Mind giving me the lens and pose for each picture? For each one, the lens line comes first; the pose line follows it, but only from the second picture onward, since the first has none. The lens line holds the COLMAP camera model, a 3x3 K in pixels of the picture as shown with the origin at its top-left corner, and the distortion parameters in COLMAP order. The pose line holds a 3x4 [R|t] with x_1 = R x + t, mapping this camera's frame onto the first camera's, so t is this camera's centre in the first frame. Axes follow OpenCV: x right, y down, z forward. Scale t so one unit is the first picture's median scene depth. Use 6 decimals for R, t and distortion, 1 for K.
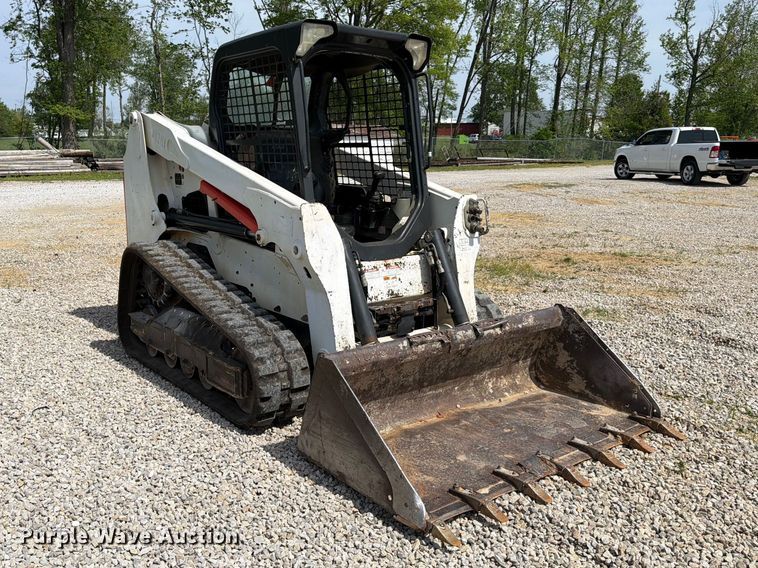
lens RADIAL K [[696.9, 0, 341.3], [0, 696.9, 273.3], [0, 0, 1]] dist [0.029618, 0.000000]
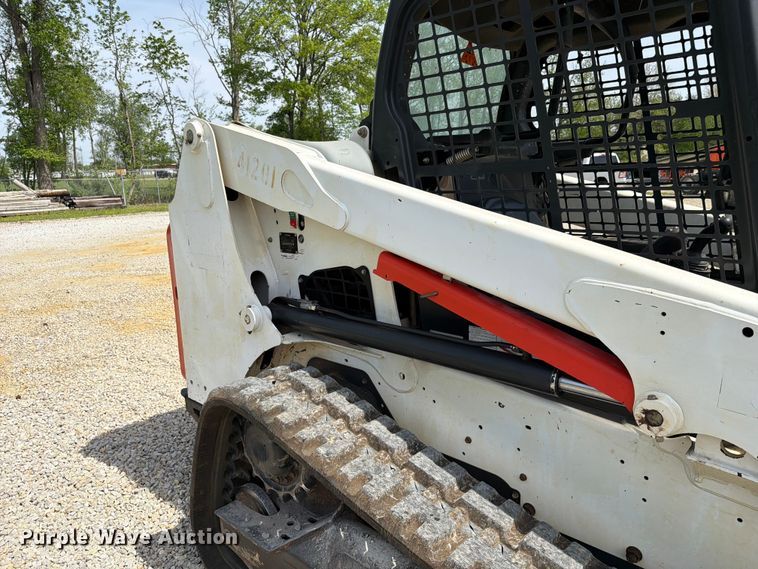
lens RADIAL K [[537.8, 0, 377.6], [0, 537.8, 287.2], [0, 0, 1]] dist [0.044547, -0.057206]
pose [[0.983416, -0.067077, 0.168506, -0.131843], [0.063583, 0.997636, 0.026051, -0.059323], [-0.169855, -0.014905, 0.985356, 0.320044]]
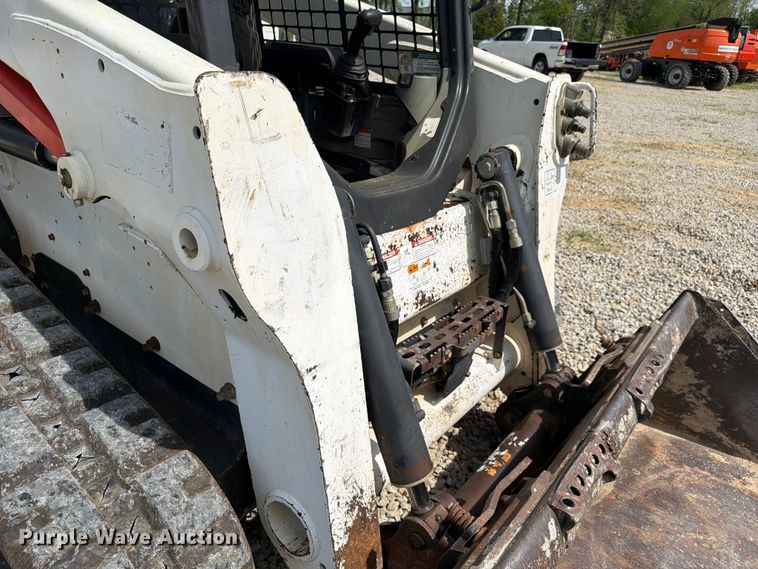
lens RADIAL K [[537.8, 0, 381.6], [0, 537.8, 292.5], [0, 0, 1]] dist [0.044547, -0.057206]
pose [[0.966106, -0.052697, 0.252709, -0.018367], [-0.014996, 0.965832, 0.258736, -0.029415], [-0.257709, -0.253756, 0.932306, 0.305574]]
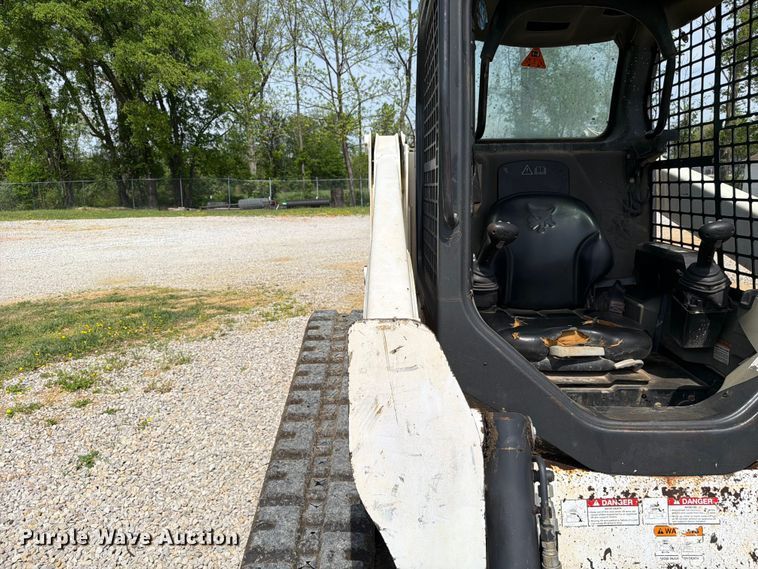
lens RADIAL K [[537.8, 0, 380.1], [0, 537.8, 287.8], [0, 0, 1]] dist [0.044547, -0.057206]
pose [[0.790234, 0.102342, -0.604199, 0.046465], [-0.094668, 0.994508, 0.044638, -0.050816], [0.605449, 0.021924, 0.795582, 0.309055]]
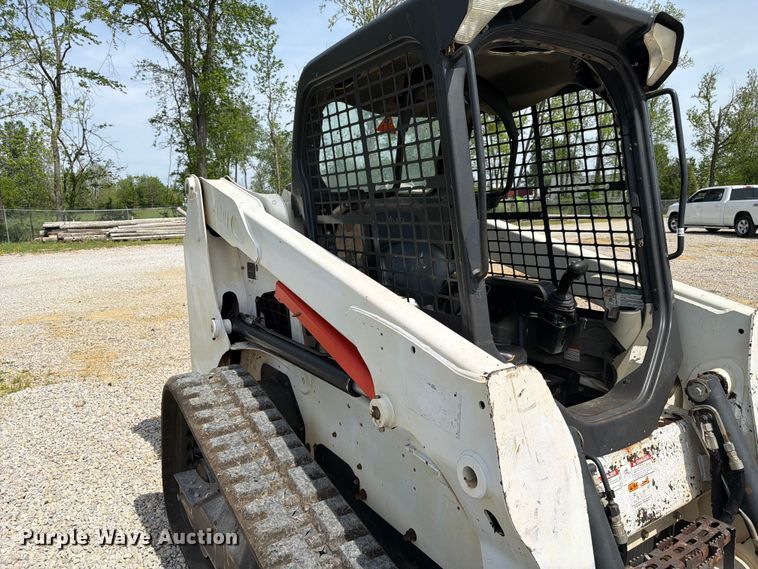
lens RADIAL K [[537.8, 0, 380.1], [0, 537.8, 285.7], [0, 0, 1]] dist [0.044547, -0.057206]
pose [[0.997435, -0.012643, -0.070457, -0.038129], [0.010004, 0.999239, -0.037689, -0.054814], [0.070880, 0.036887, 0.996803, 0.267246]]
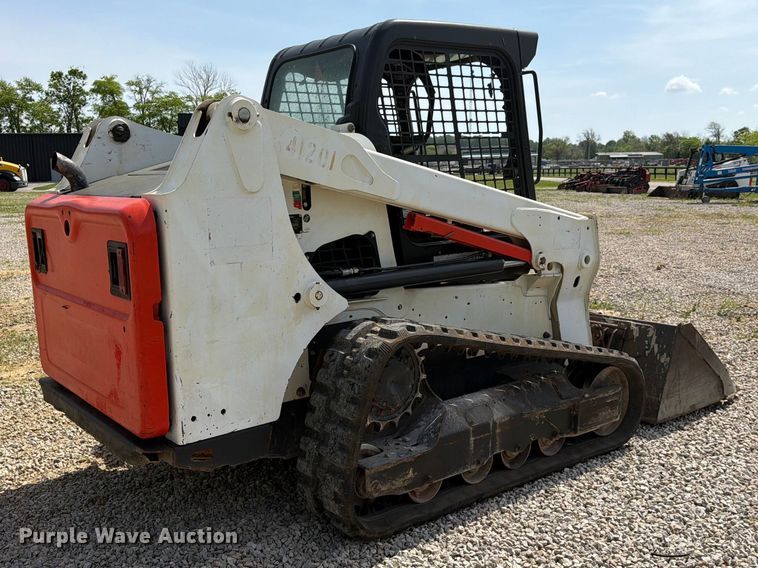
lens RADIAL K [[773.5, 0, 352.5], [0, 773.5, 290.9], [0, 0, 1]] dist [0.049239, 0.000000]
pose [[-0.002681, -0.161680, 0.986840, -0.477539], [0.201483, 0.966517, 0.158898, -0.095658], [-0.979488, 0.199258, 0.029984, 0.524970]]
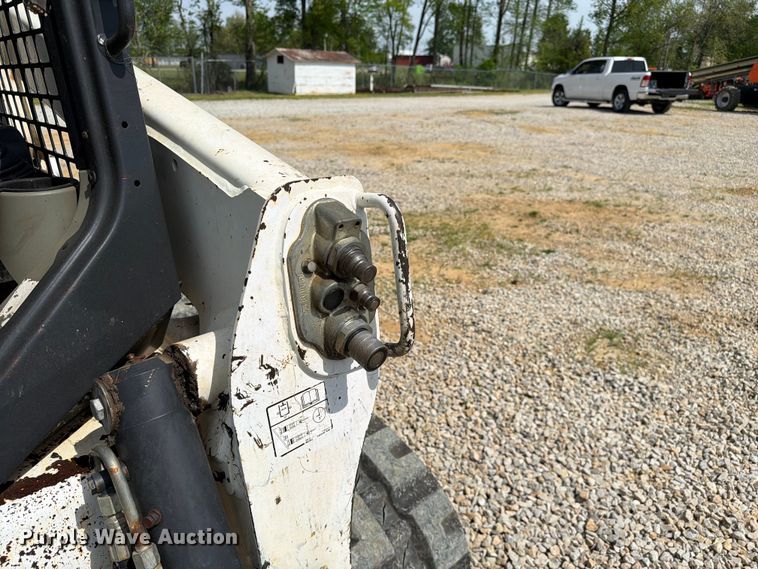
lens RADIAL K [[537.8, 0, 385.1], [0, 537.8, 286.5], [0, 0, 1]] dist [0.044547, -0.057206]
pose [[0.994036, -0.028058, 0.105381, 0.087274], [0.007753, 0.982073, 0.188342, -0.052556], [-0.108776, -0.186402, 0.976433, 0.393624]]
